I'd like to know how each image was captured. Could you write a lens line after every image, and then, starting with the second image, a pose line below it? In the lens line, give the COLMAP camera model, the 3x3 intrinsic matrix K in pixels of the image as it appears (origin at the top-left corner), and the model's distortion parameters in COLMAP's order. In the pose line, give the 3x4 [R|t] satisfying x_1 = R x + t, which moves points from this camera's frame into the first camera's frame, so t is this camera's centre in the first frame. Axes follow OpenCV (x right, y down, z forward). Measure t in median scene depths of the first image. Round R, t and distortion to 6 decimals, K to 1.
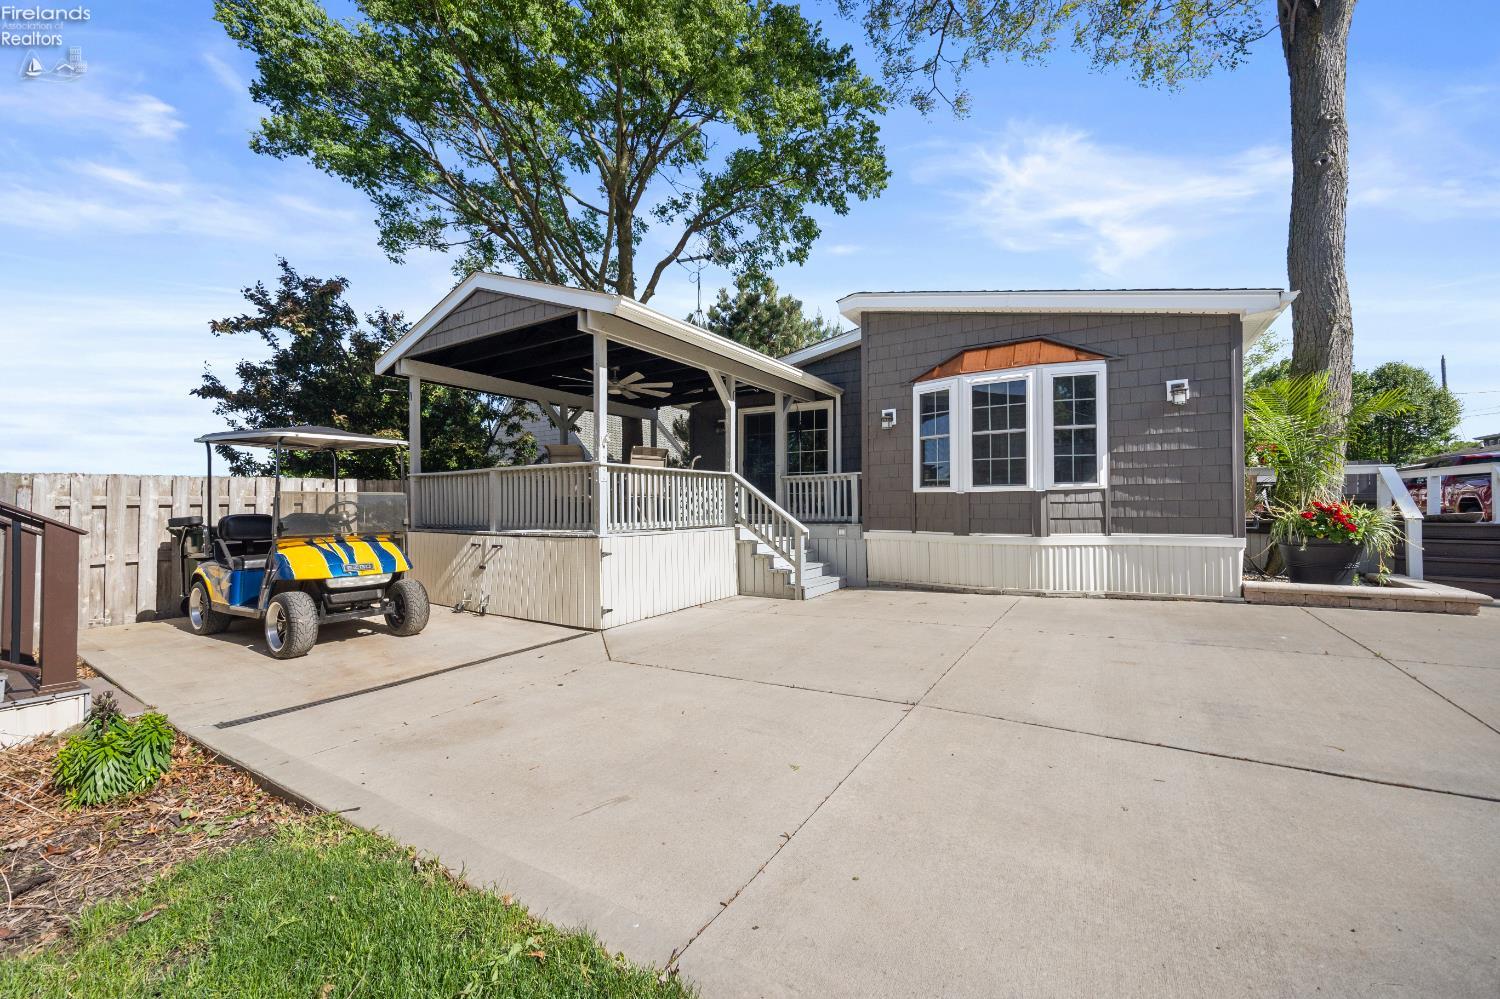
lens RADIAL K [[583.6, 0, 748.6], [0, 583.6, 489.4], [0, 0, 1]] dist [-0.002270, 0.000020]
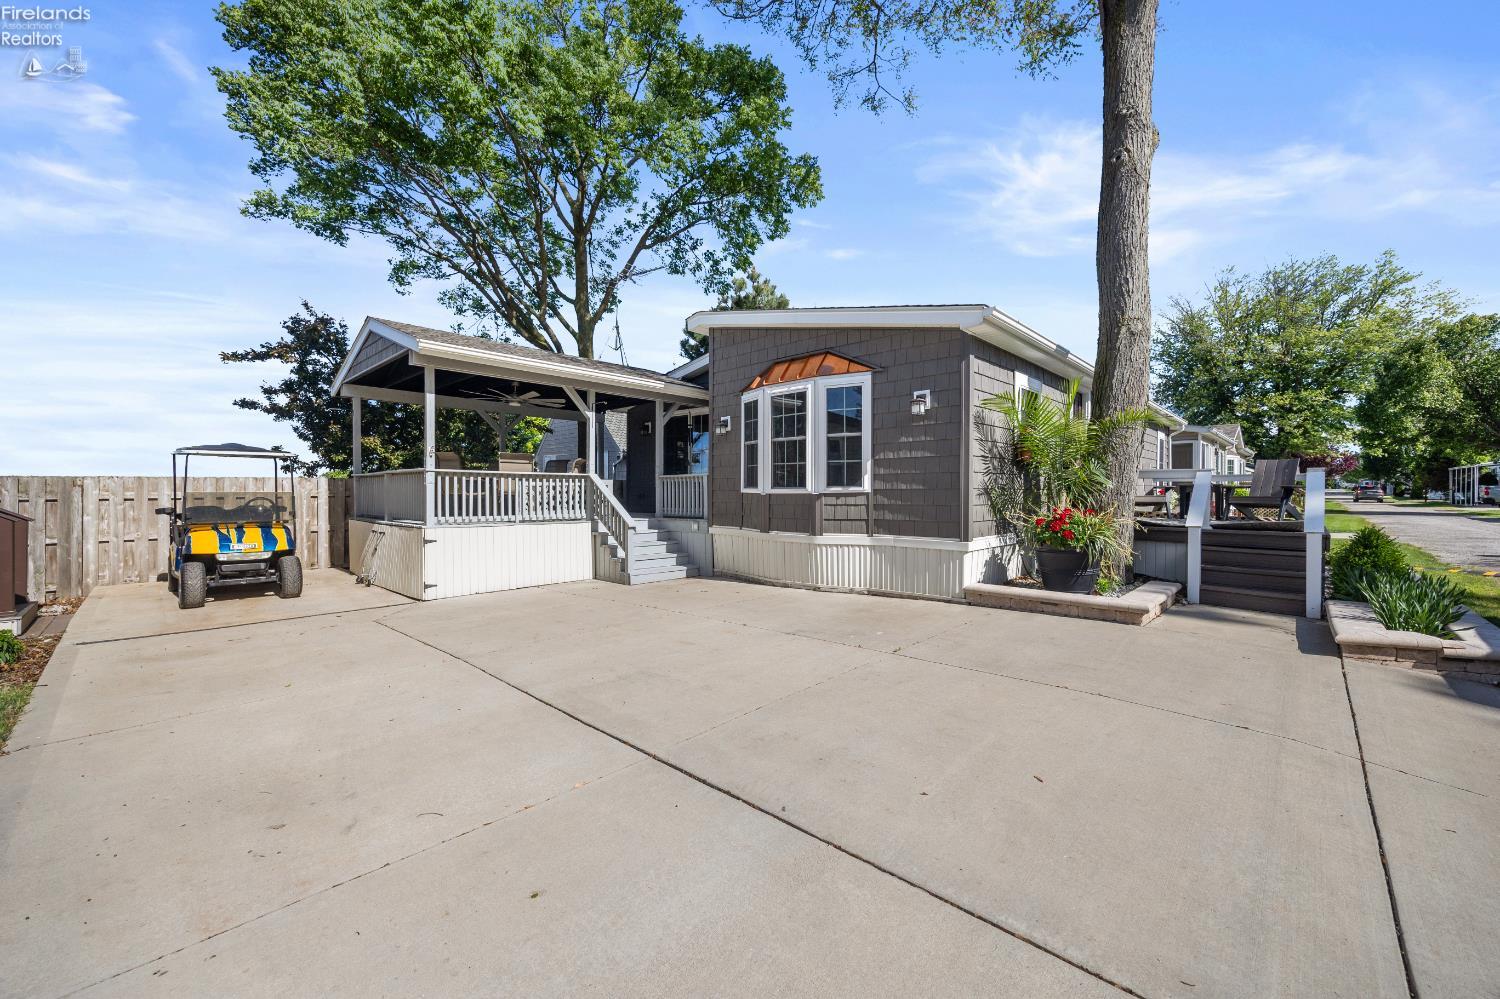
lens RADIAL K [[587.0, 0, 750.7], [0, 587.0, 492.3], [0, 0, 1]] dist [-0.003818, -0.000176]
pose [[0.980693, 0.009749, -0.195309, 0.595071], [-0.004362, 0.999599, 0.027992, -0.030364], [0.195503, -0.026600, 0.980342, -0.097217]]
